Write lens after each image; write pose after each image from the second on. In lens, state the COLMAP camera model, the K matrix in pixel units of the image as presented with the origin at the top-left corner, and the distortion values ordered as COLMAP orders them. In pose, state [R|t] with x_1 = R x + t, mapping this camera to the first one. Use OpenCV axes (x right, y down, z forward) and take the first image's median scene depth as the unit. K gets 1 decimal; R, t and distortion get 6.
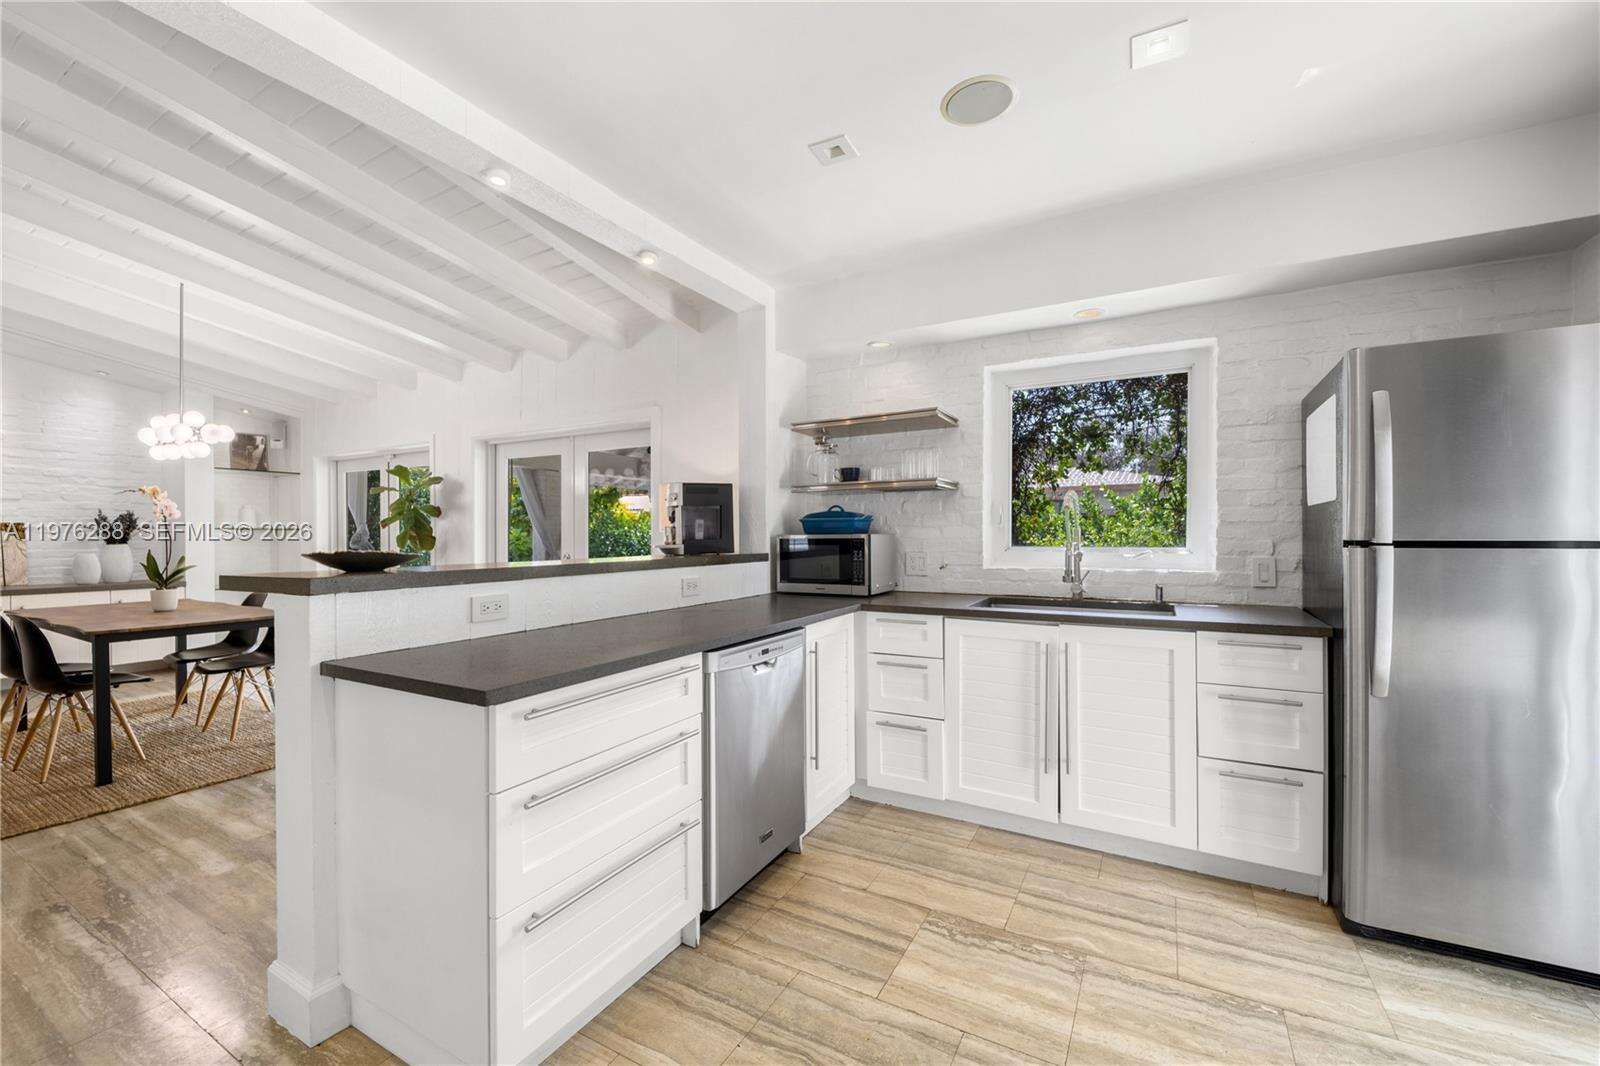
lens RADIAL K [[635.2, 0, 793.1], [0, 635.2, 529.2], [0, 0, 1]] dist [0.056566, -0.027700]
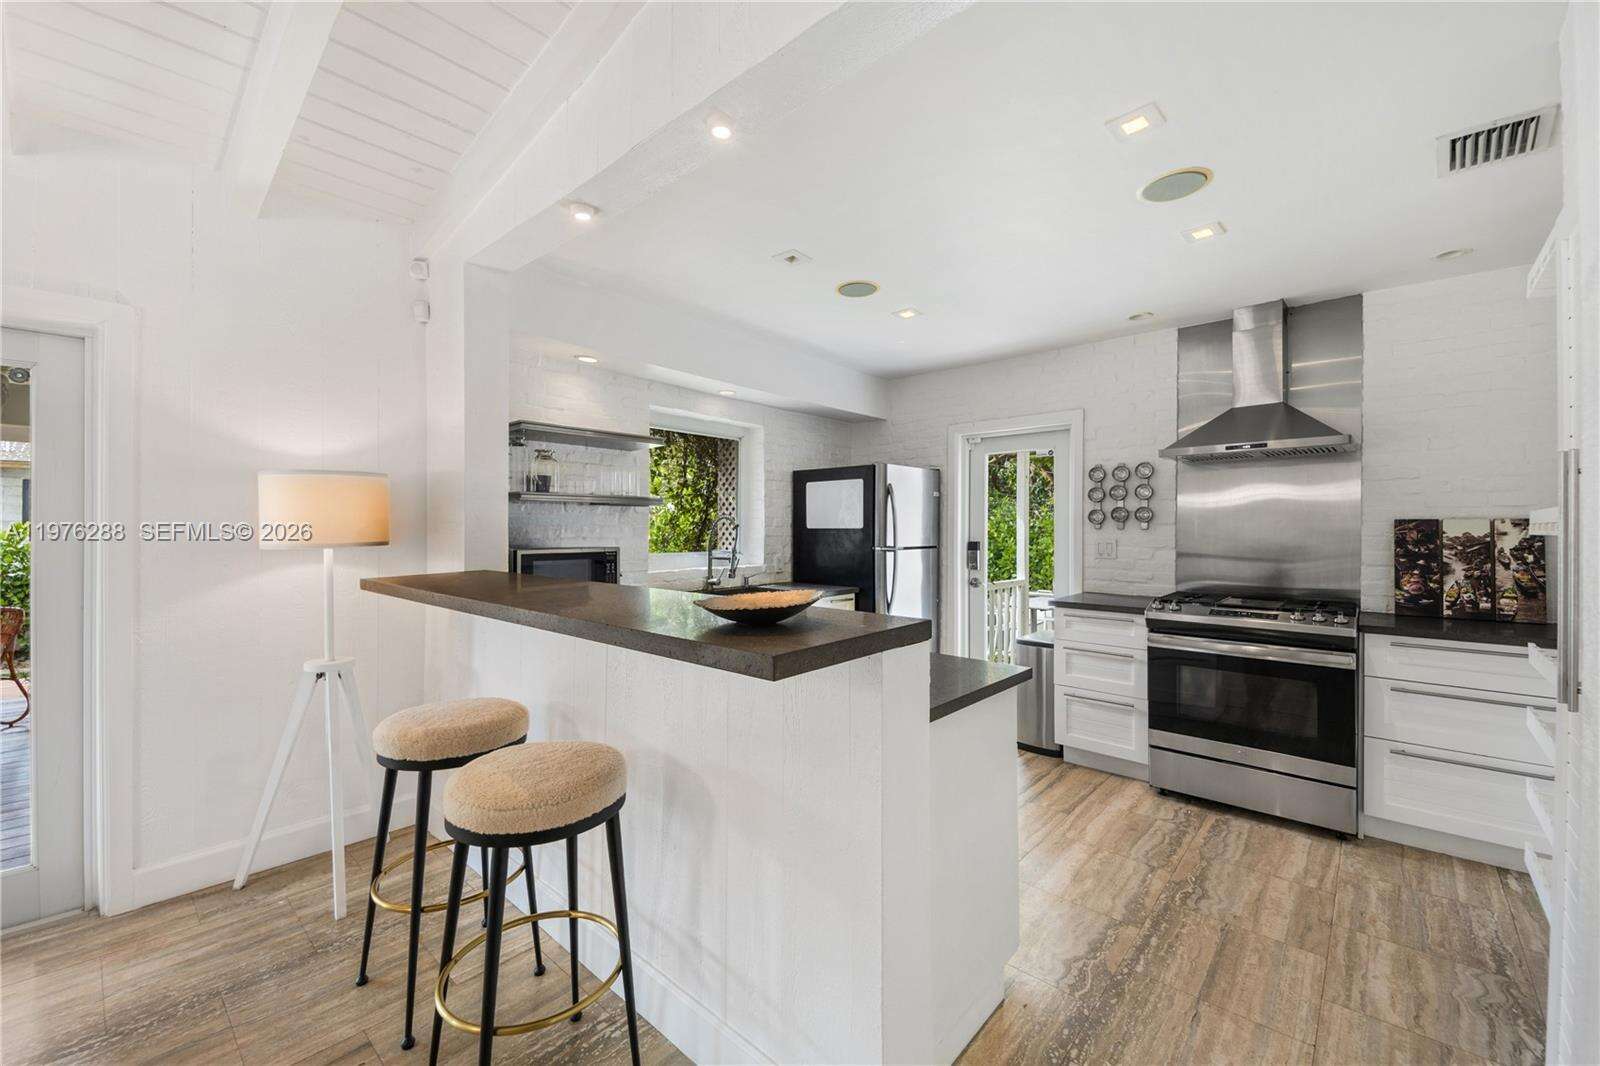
lens RADIAL K [[635.2, 0, 793.1], [0, 635.2, 529.2], [0, 0, 1]] dist [0.056566, -0.027700]
pose [[0.240001, 0.003559, 0.970766, -1.113790], [-0.010758, 0.999942, -0.001006, -0.032793], [-0.970713, -0.010202, 0.240025, 0.632916]]
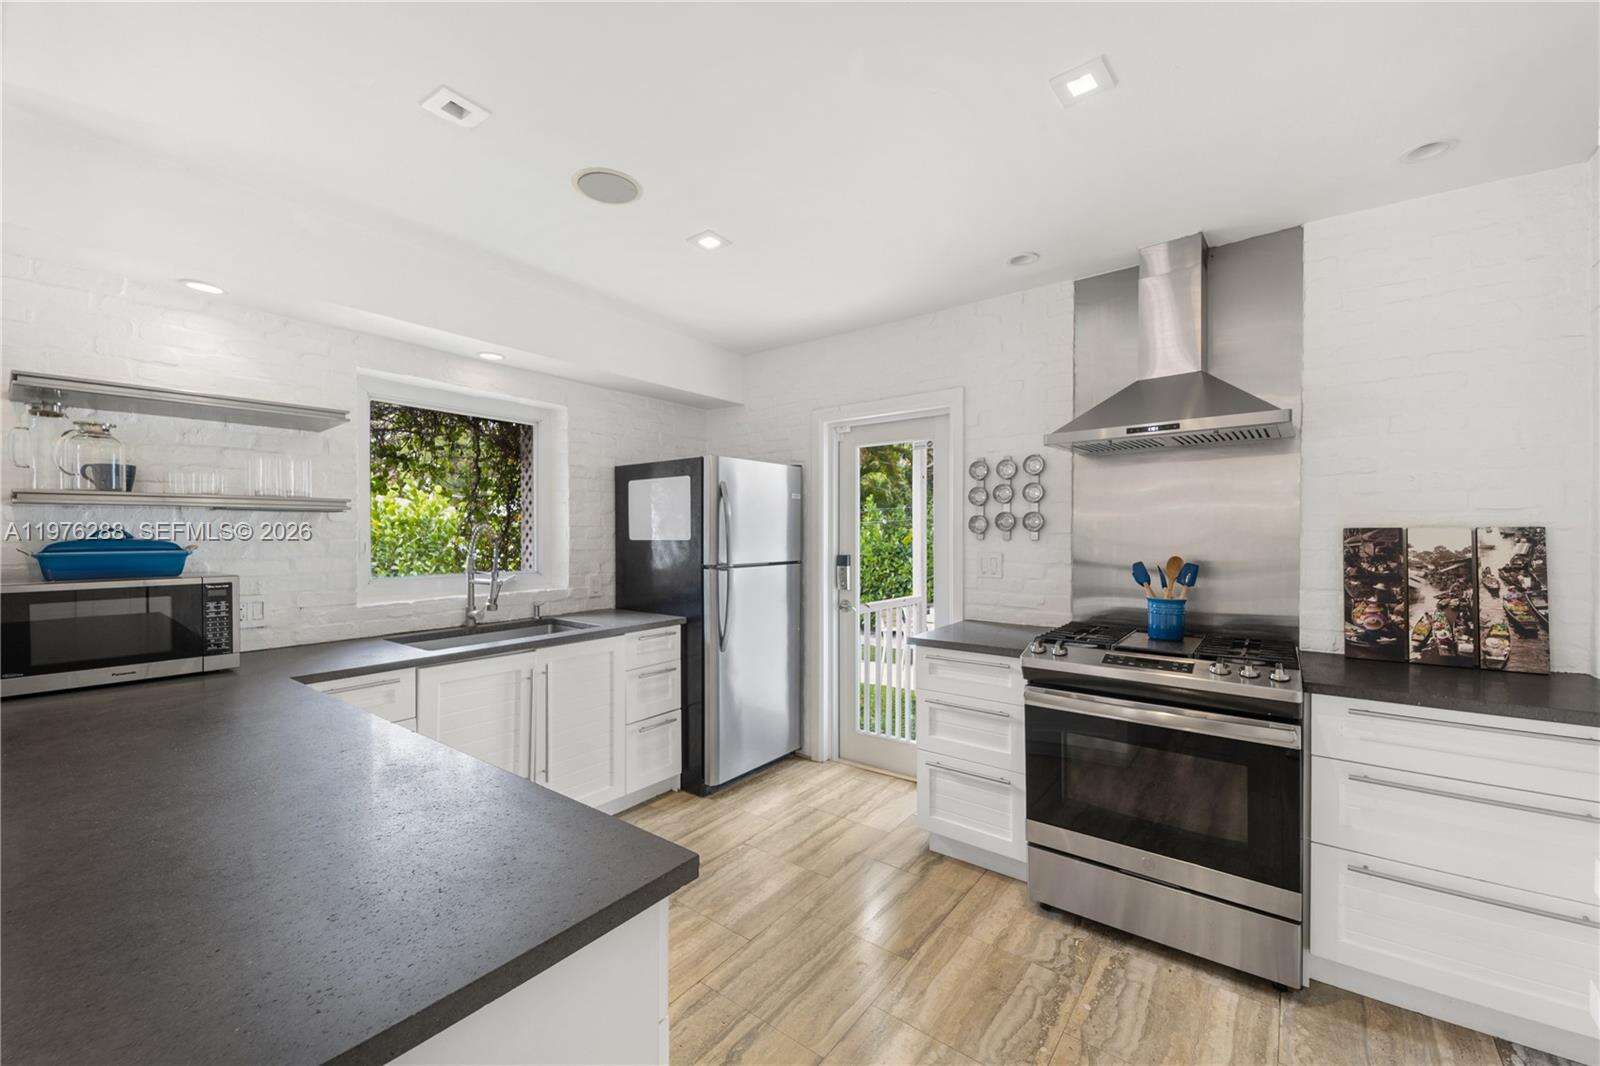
lens RADIAL K [[626.5, 0, 797.4], [0, 626.5, 538.0], [0, 0, 1]] dist [0.054867, -0.026909]
pose [[0.167026, -0.004489, 0.985942, -0.608010], [-0.005876, 0.999967, 0.005549, -0.053131], [-0.985935, -0.006720, 0.166994, 0.408020]]
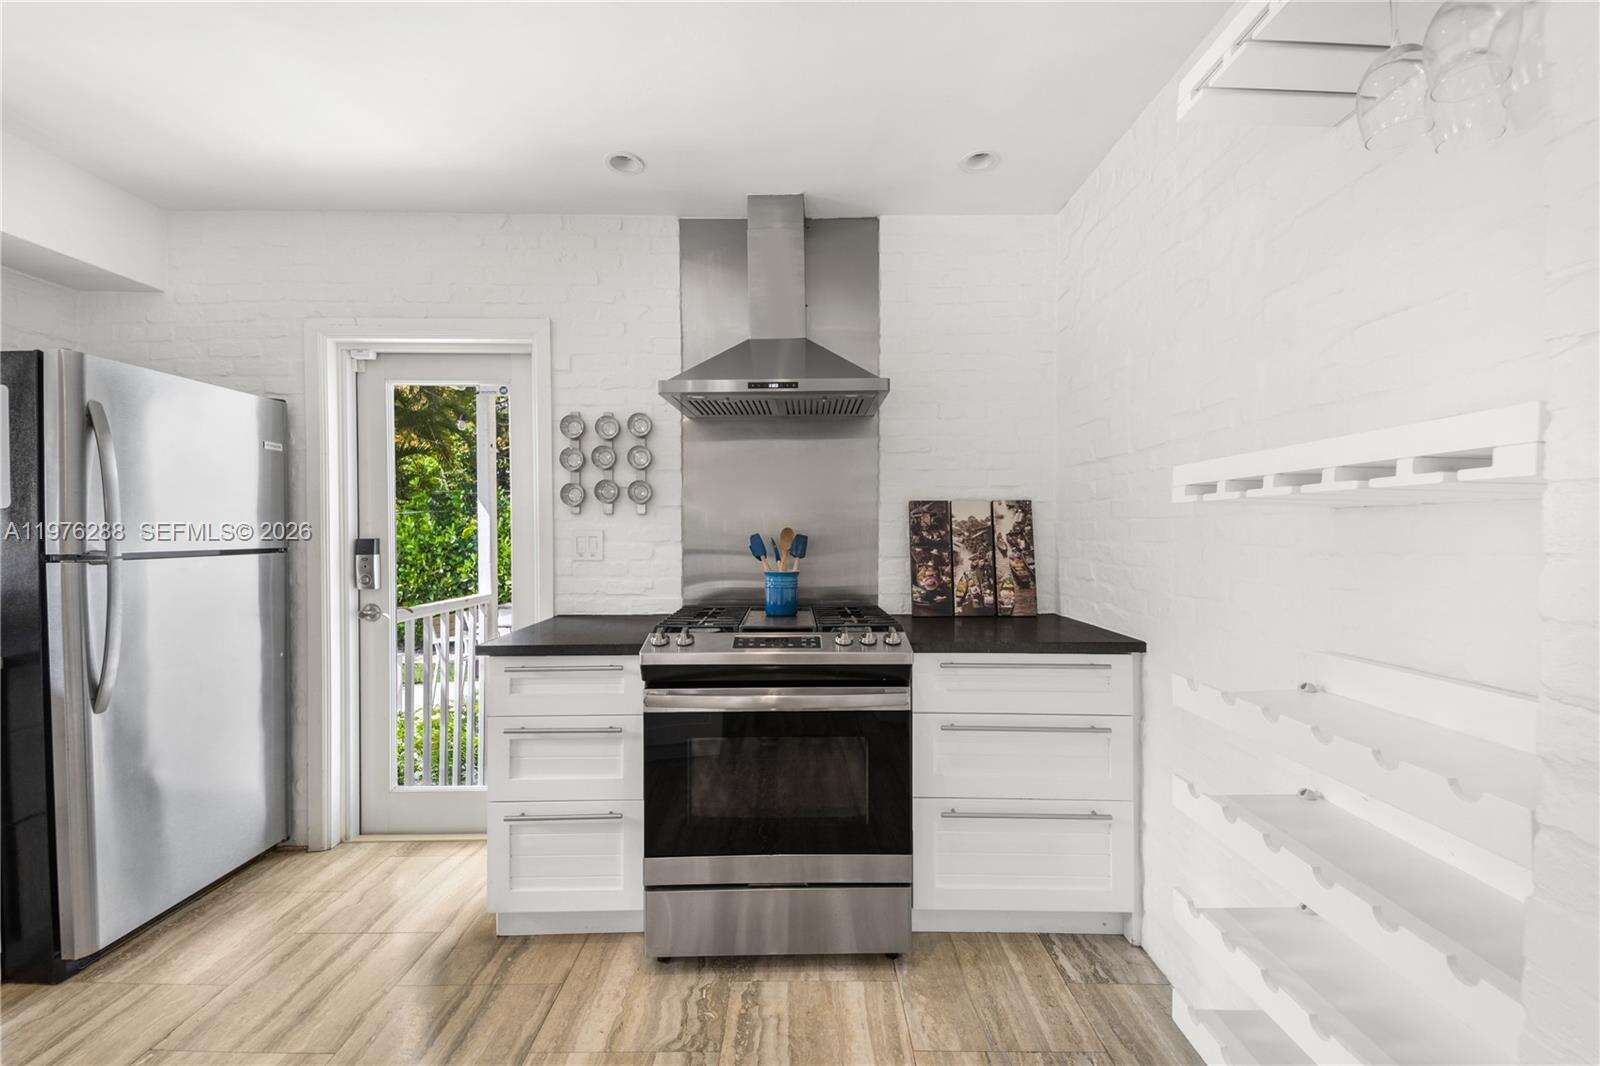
lens RADIAL K [[626.5, 0, 797.4], [0, 626.5, 538.0], [0, 0, 1]] dist [0.054867, -0.026909]
pose [[-0.468106, -0.005736, 0.883654, -0.349091], [-0.001107, 0.999982, 0.005905, -0.009992], [-0.883671, 0.001786, -0.468104, 0.417241]]
